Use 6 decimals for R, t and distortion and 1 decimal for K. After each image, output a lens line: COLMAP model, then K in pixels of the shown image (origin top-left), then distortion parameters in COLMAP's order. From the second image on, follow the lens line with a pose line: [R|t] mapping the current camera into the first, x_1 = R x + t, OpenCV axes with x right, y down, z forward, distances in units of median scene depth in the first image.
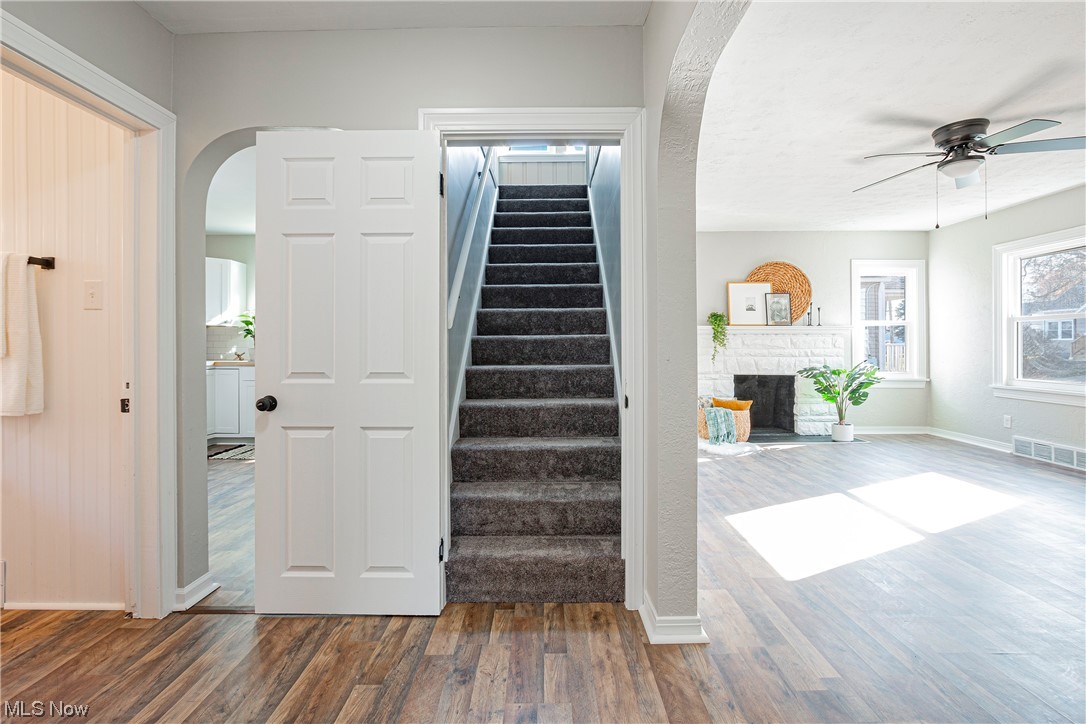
lens RADIAL K [[499.5, 0, 542.8], [0, 499.5, 350.0], [0, 0, 1]] dist [-0.016665, 0.001867]
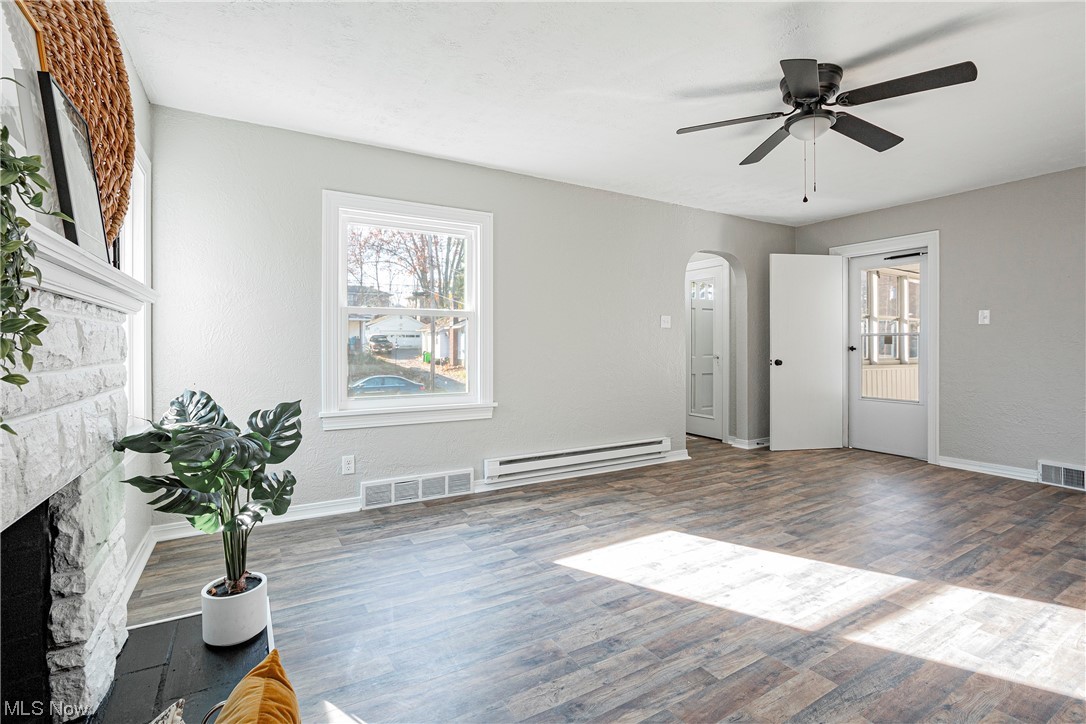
lens RADIAL K [[499.5, 0, 547.4], [0, 499.5, 349.6], [0, 0, 1]] dist [-0.016665, 0.001867]
pose [[-0.513789, -0.002219, 0.857914, 0.195954], [0.009518, 0.999920, 0.008286, -0.010525], [-0.857864, 0.012423, -0.513726, 0.941359]]
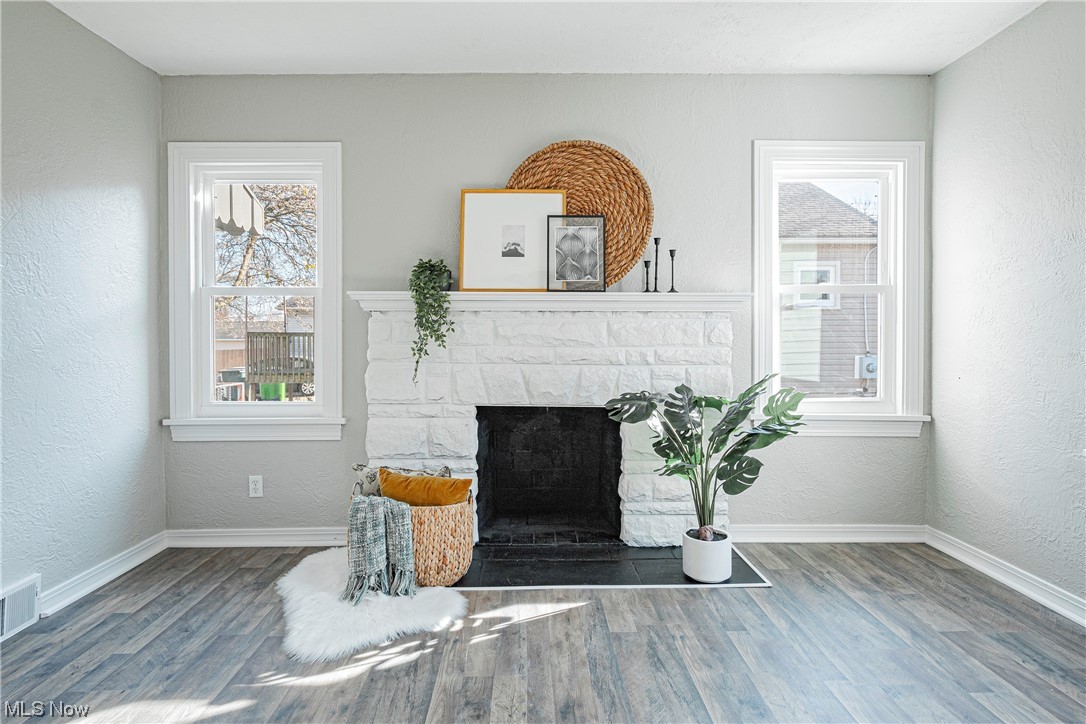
lens RADIAL K [[567.1, 0, 537.6], [0, 567.1, 347.8], [0, 0, 1]] dist [-0.002422, 0.003572]
pose [[0.999819, 0.003752, 0.018645, 0.433880], [-0.003996, 0.999907, 0.013028, -0.007190], [-0.018594, -0.013100, 0.999741, 0.517207]]
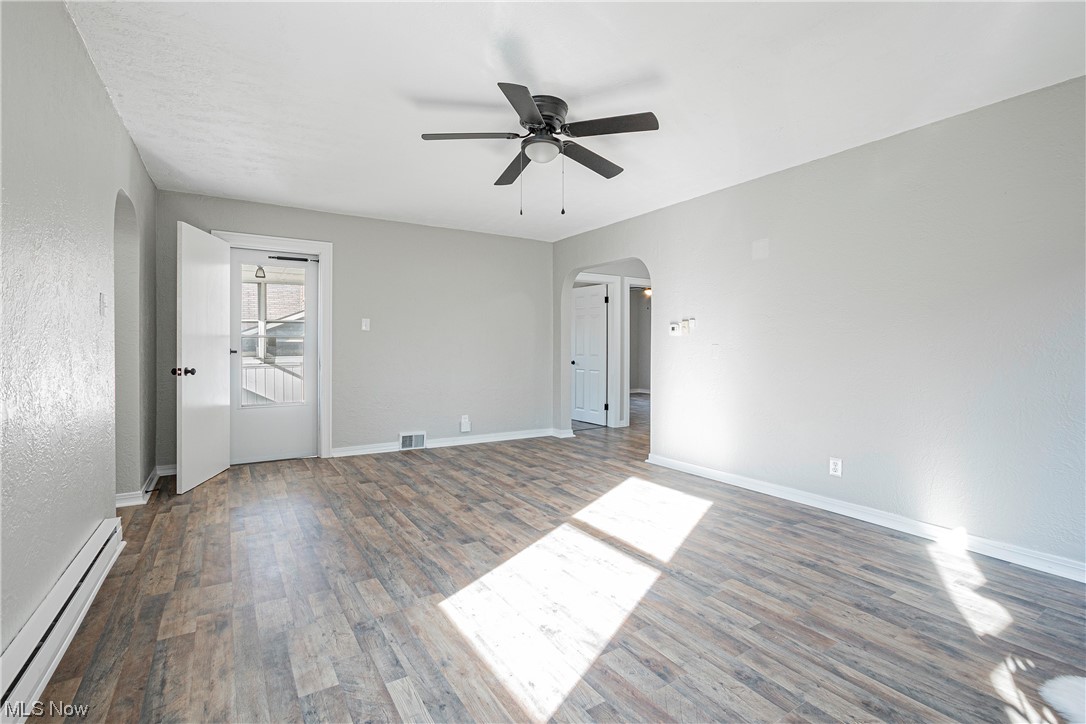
lens RADIAL K [[499.5, 0, 535.1], [0, 499.5, 341.4], [0, 0, 1]] dist [-0.016665, 0.001867]
pose [[-0.848014, -0.001759, -0.529971, 0.701393], [-0.001391, 0.999998, -0.001093, -0.015249], [0.529972, -0.000190, -0.848015, 0.925216]]
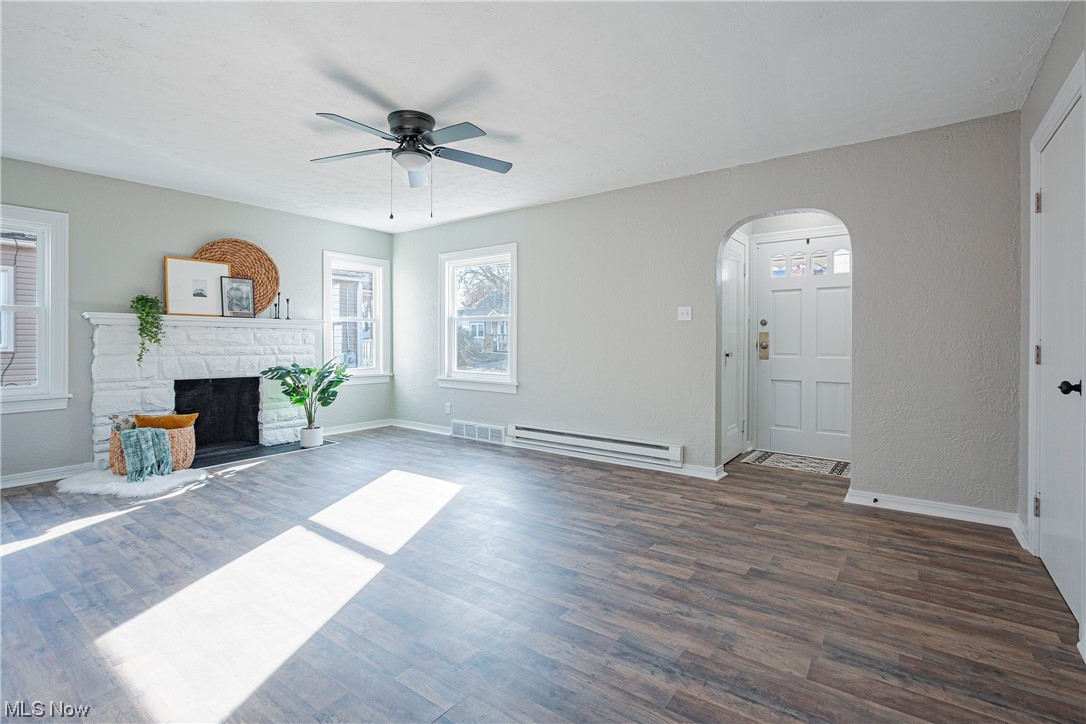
lens RADIAL K [[499.5, 0, 544.6], [0, 499.5, 340.3], [0, 0, 1]] dist [-0.016665, 0.001867]
pose [[0.584235, 0.005849, 0.811564, 0.104556], [0.001077, 0.999968, -0.007982, -0.003782], [-0.811584, 0.005537, 0.584209, 0.110954]]
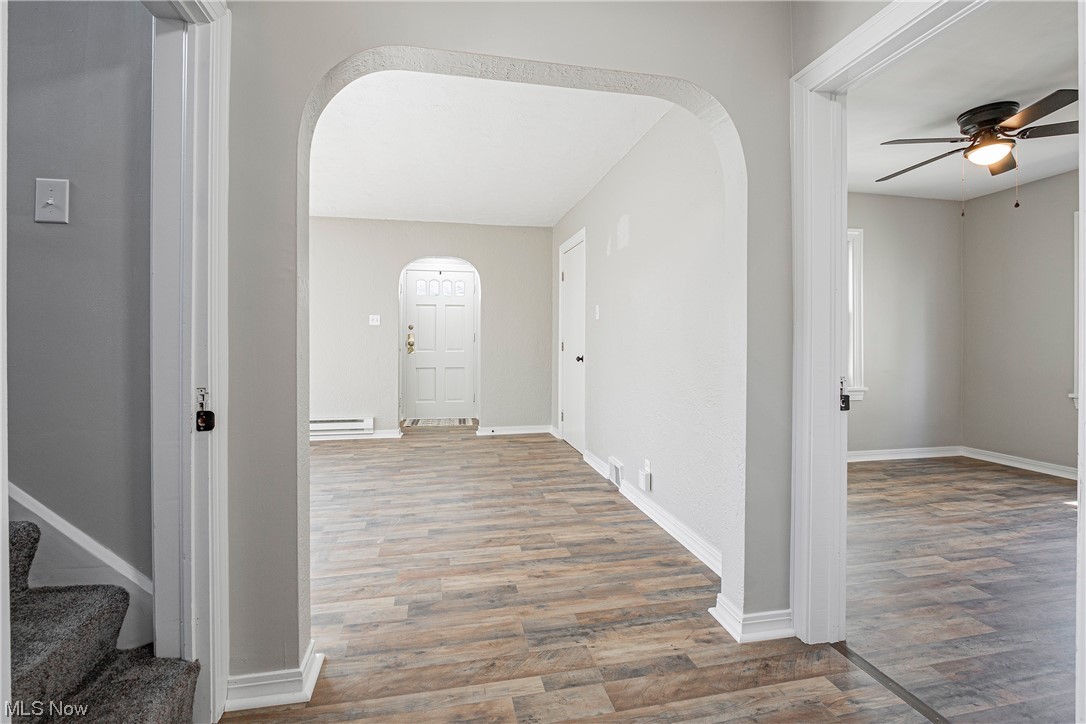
lens RADIAL K [[499.5, 0, 535.2], [0, 499.5, 339.9], [0, 0, 1]] dist [-0.016665, 0.001867]
pose [[-0.203510, 0.006846, 0.979049, -0.209634], [0.005440, 0.999968, -0.005861, -0.001596], [-0.979058, 0.004134, -0.203540, 0.254714]]
